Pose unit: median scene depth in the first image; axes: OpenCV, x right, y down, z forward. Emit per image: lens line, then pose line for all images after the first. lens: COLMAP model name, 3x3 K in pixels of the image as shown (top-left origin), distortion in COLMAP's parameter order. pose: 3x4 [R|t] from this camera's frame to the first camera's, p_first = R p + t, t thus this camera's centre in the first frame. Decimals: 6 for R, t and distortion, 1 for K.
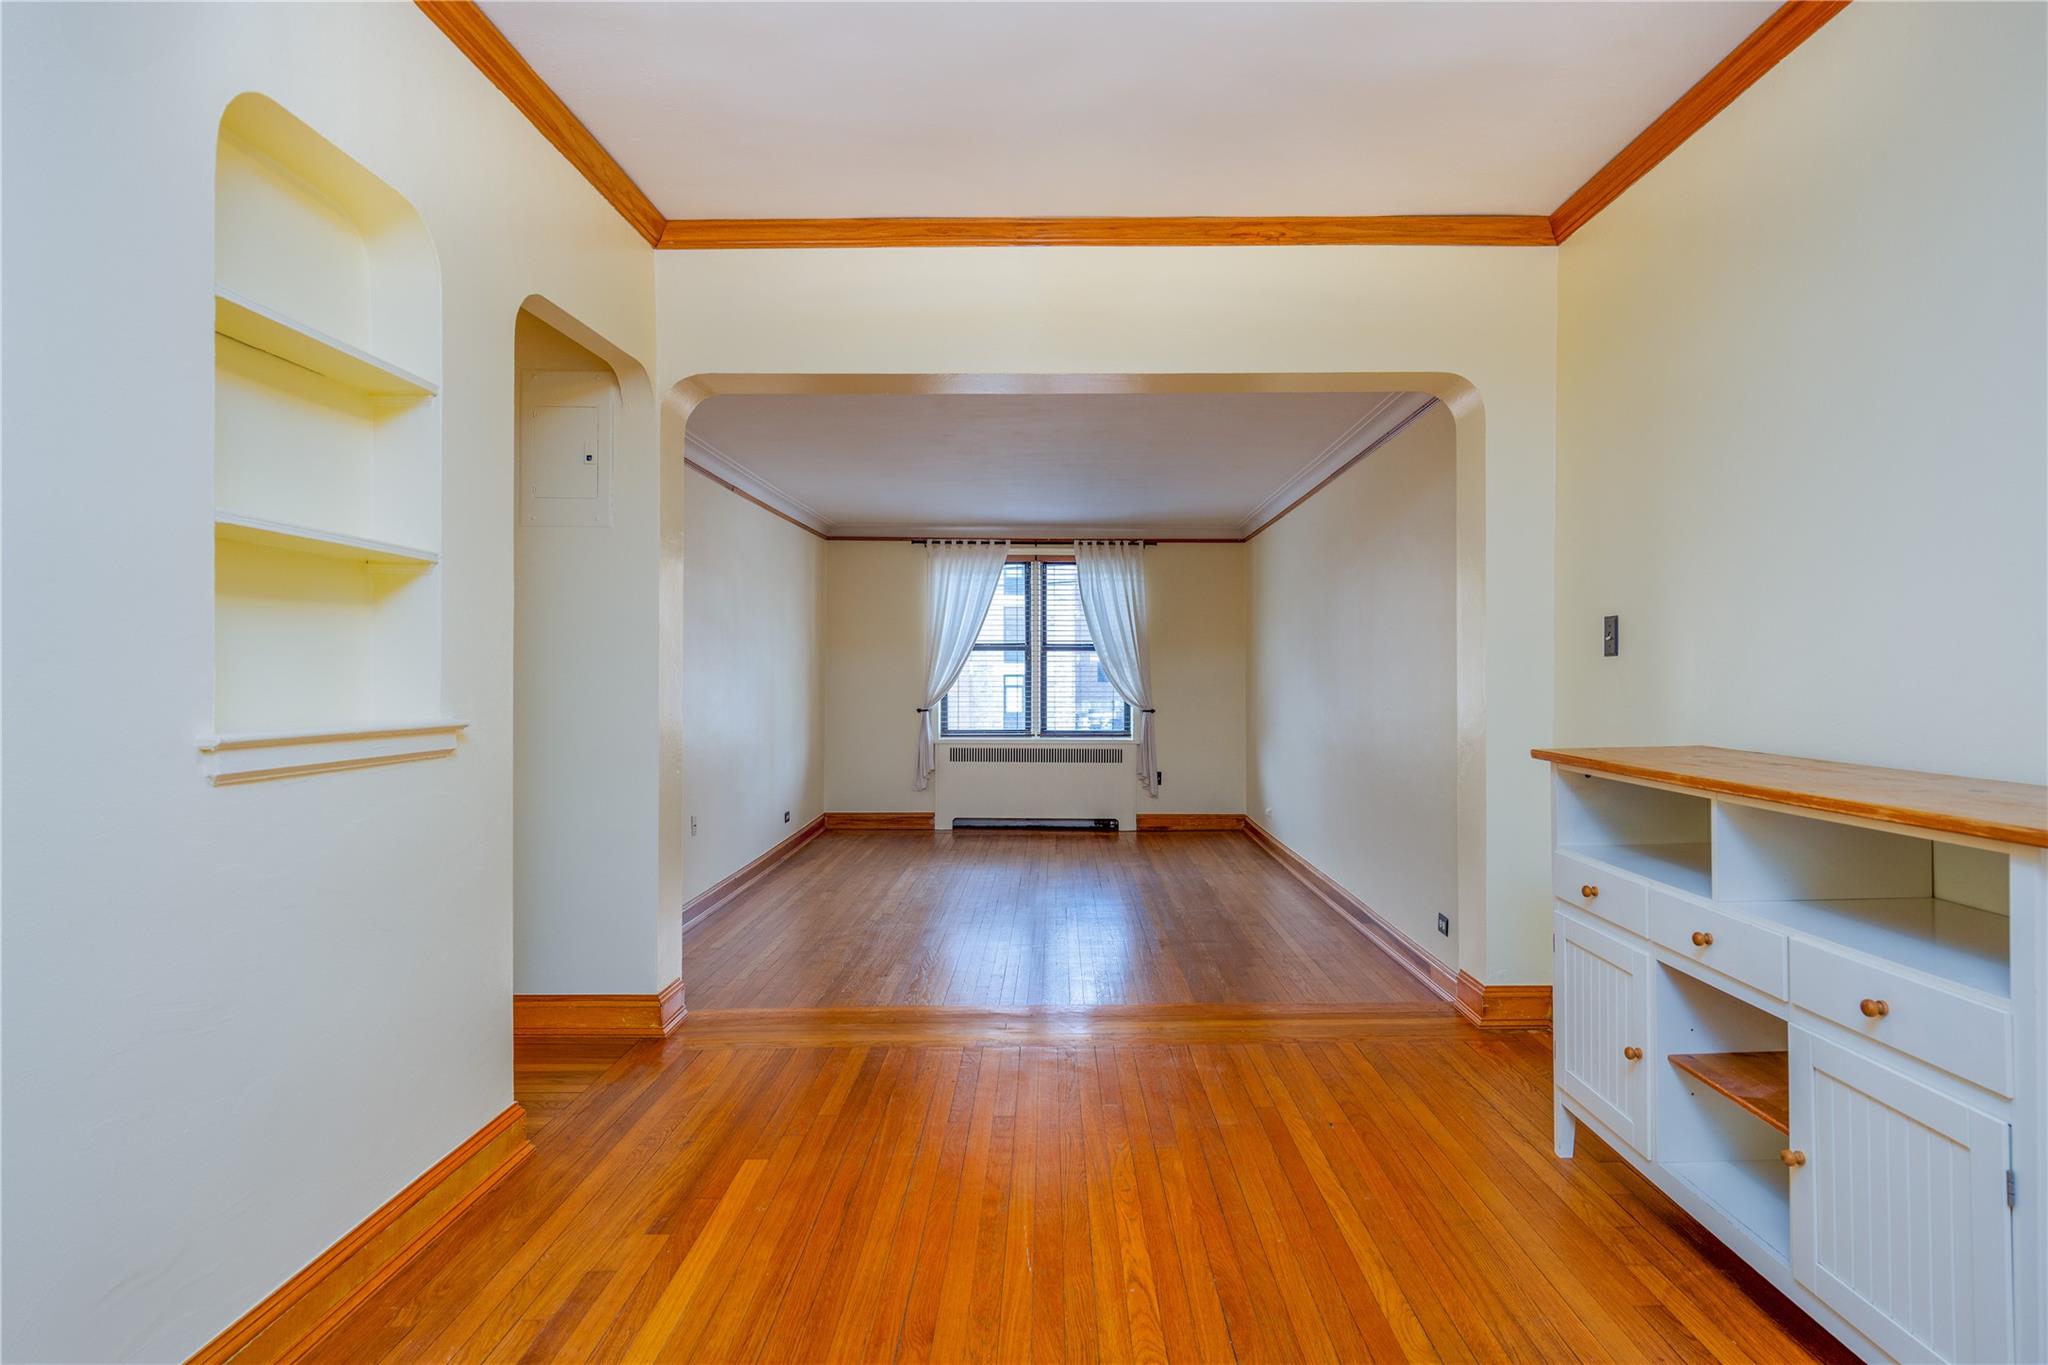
lens RADIAL K [[1146.6, 0, 1049.6], [0, 1146.6, 681.7], [0, 0, 1]] dist [0.001157, -0.000048]
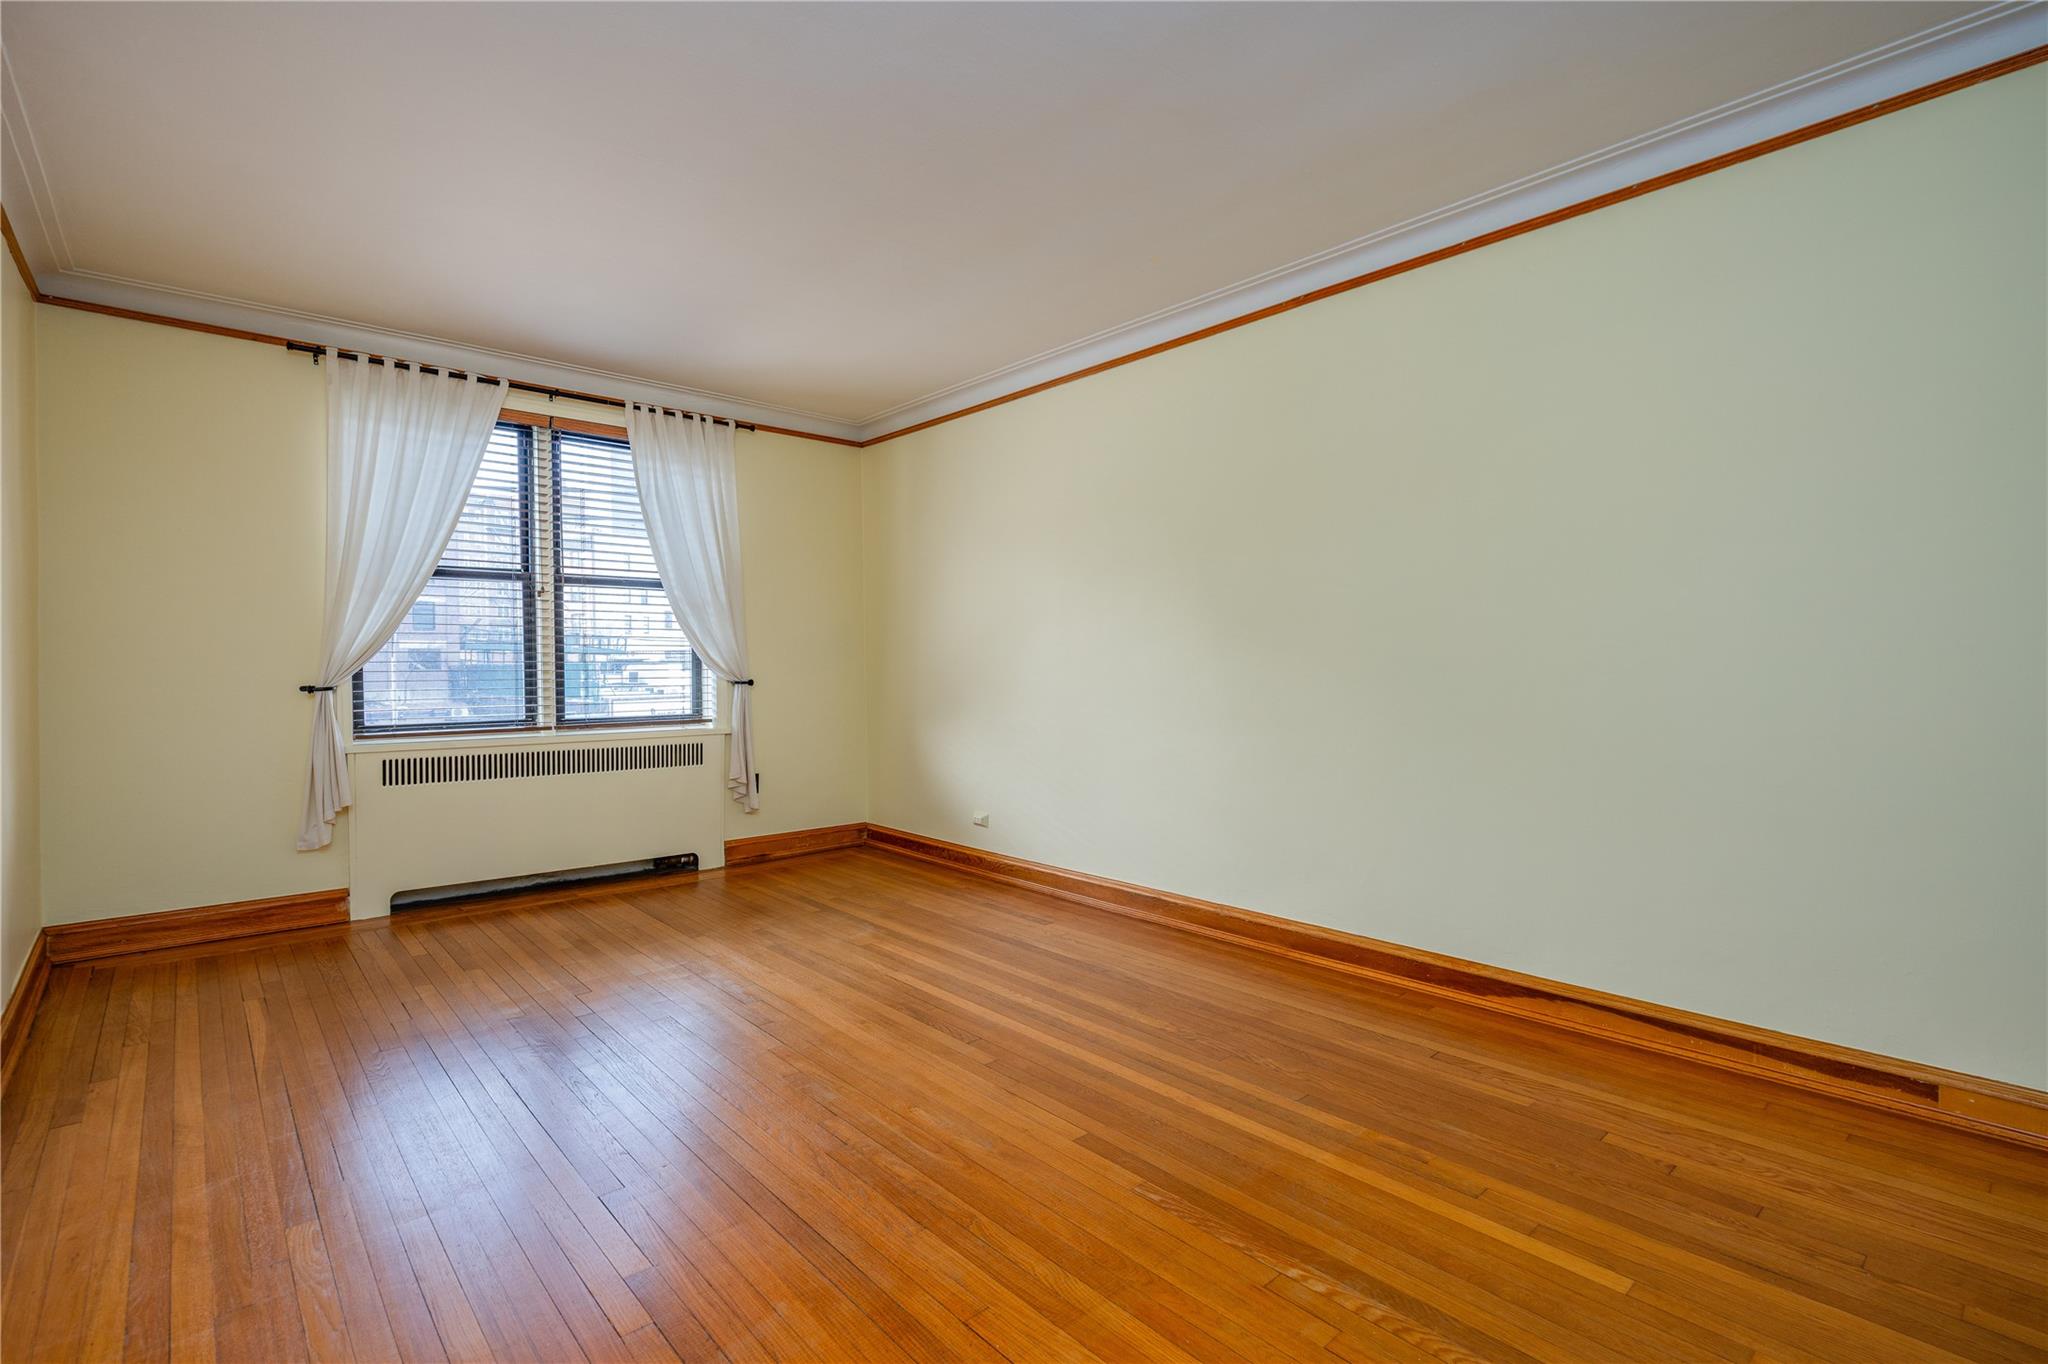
lens RADIAL K [[954.6, 0, 1024.0], [0, 954.6, 682.0], [0, 0, 1]] dist [-0.001367, -0.000209]
pose [[0.744152, -0.016016, 0.667819, -0.159976], [0.008393, 0.999858, 0.014627, 0.018444], [-0.667958, -0.005279, 0.744180, 0.484252]]
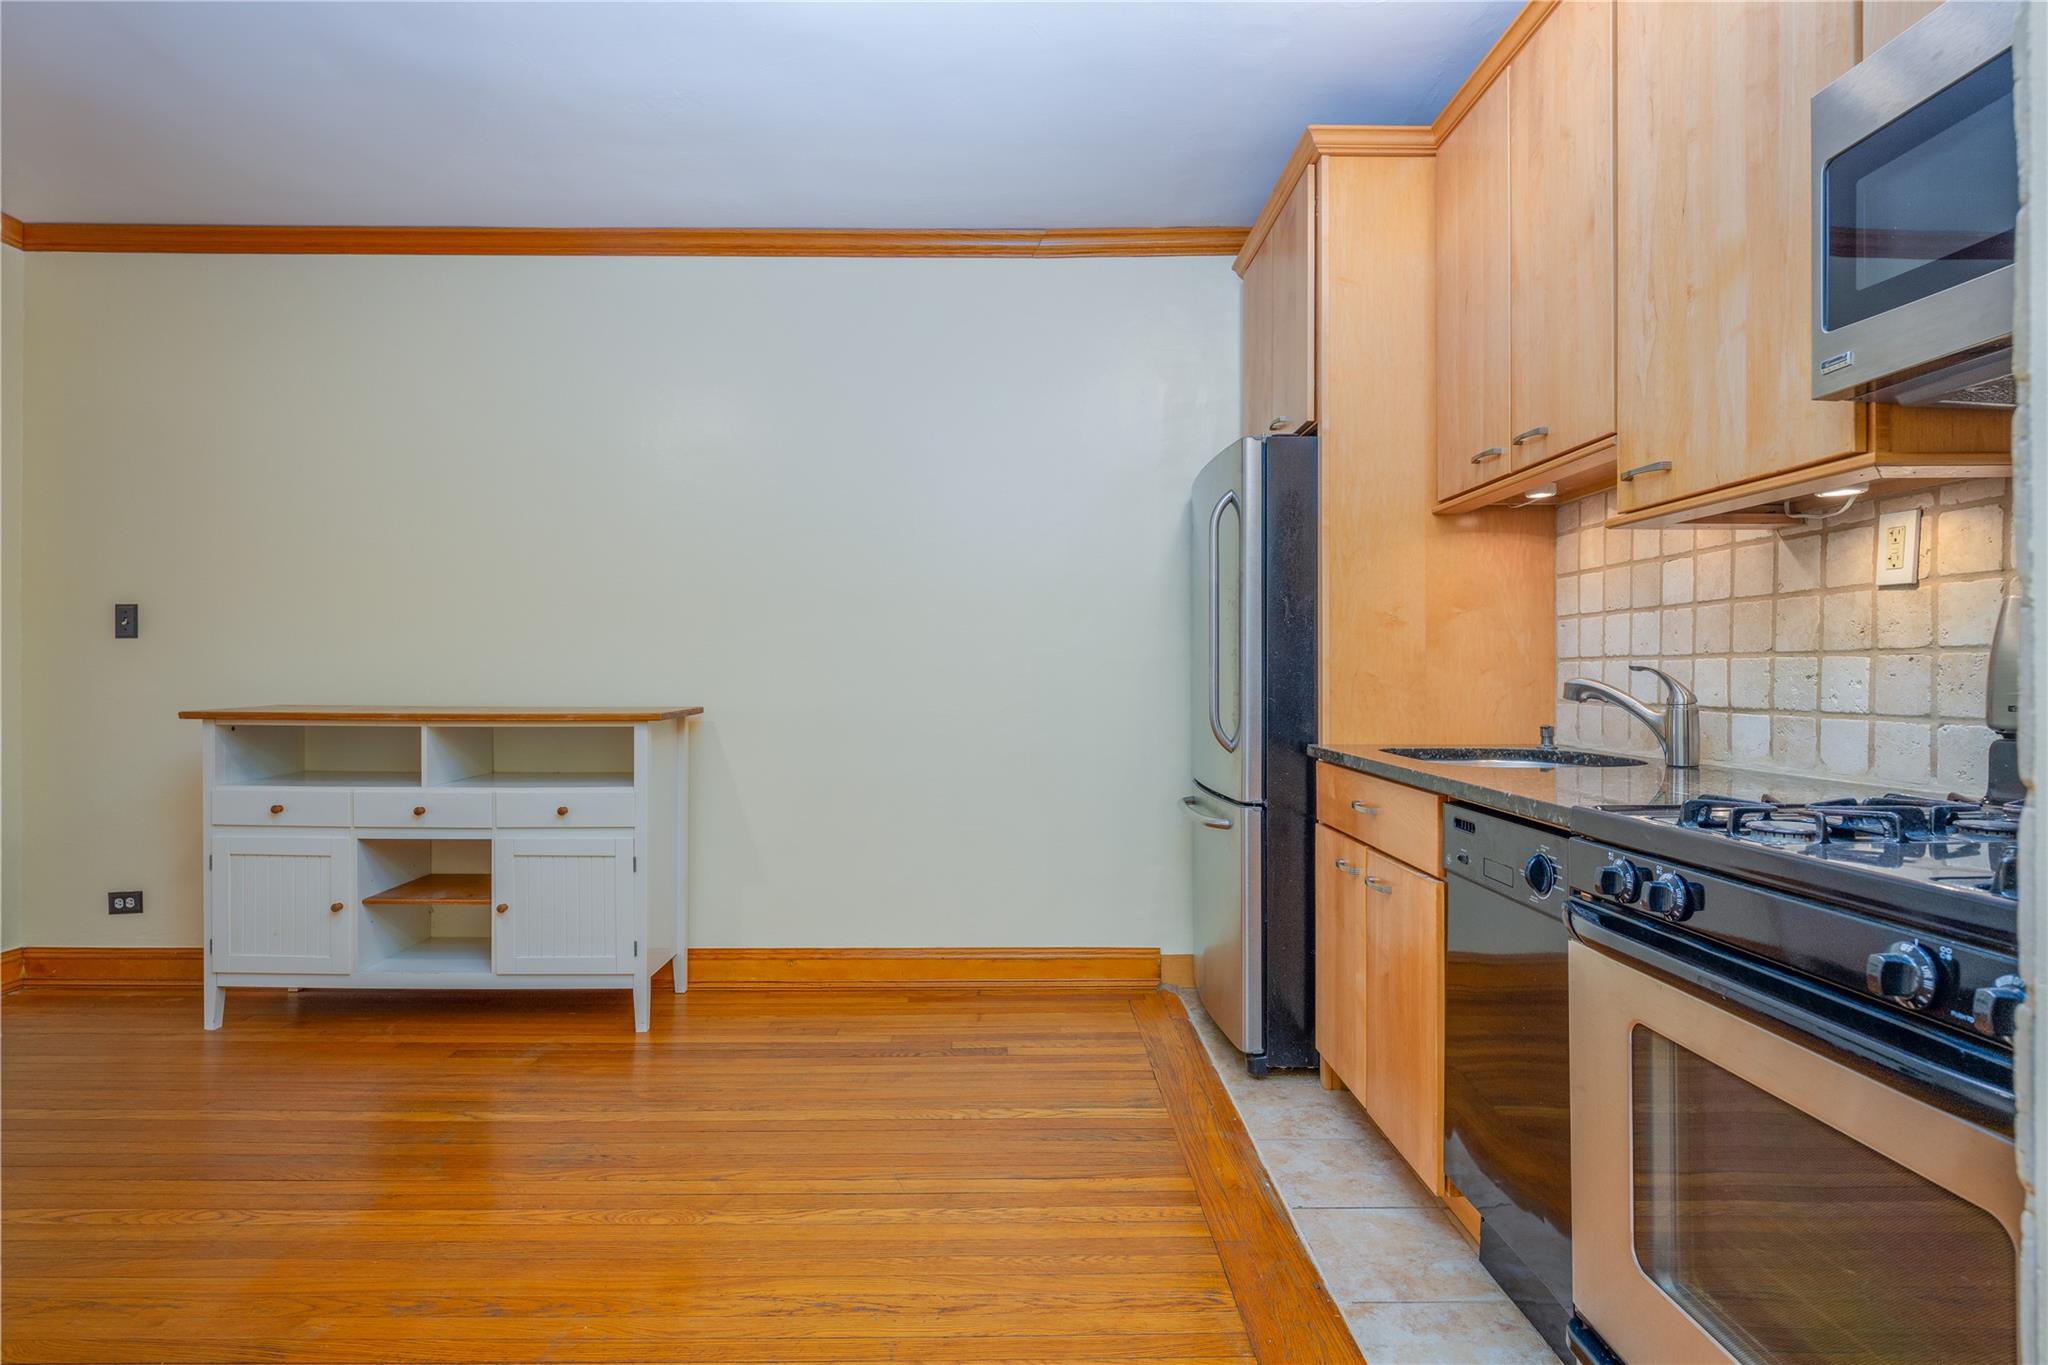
lens RADIAL K [[1020.3, 0, 1024.0], [0, 1020.3, 682.5], [0, 0, 1]] dist [-0.001025, -0.000132]
pose [[-0.007406, -0.006073, 0.999954, -0.194505], [0.004320, 0.999972, 0.006105, 0.007161], [-0.999963, 0.004365, -0.007379, 0.029170]]
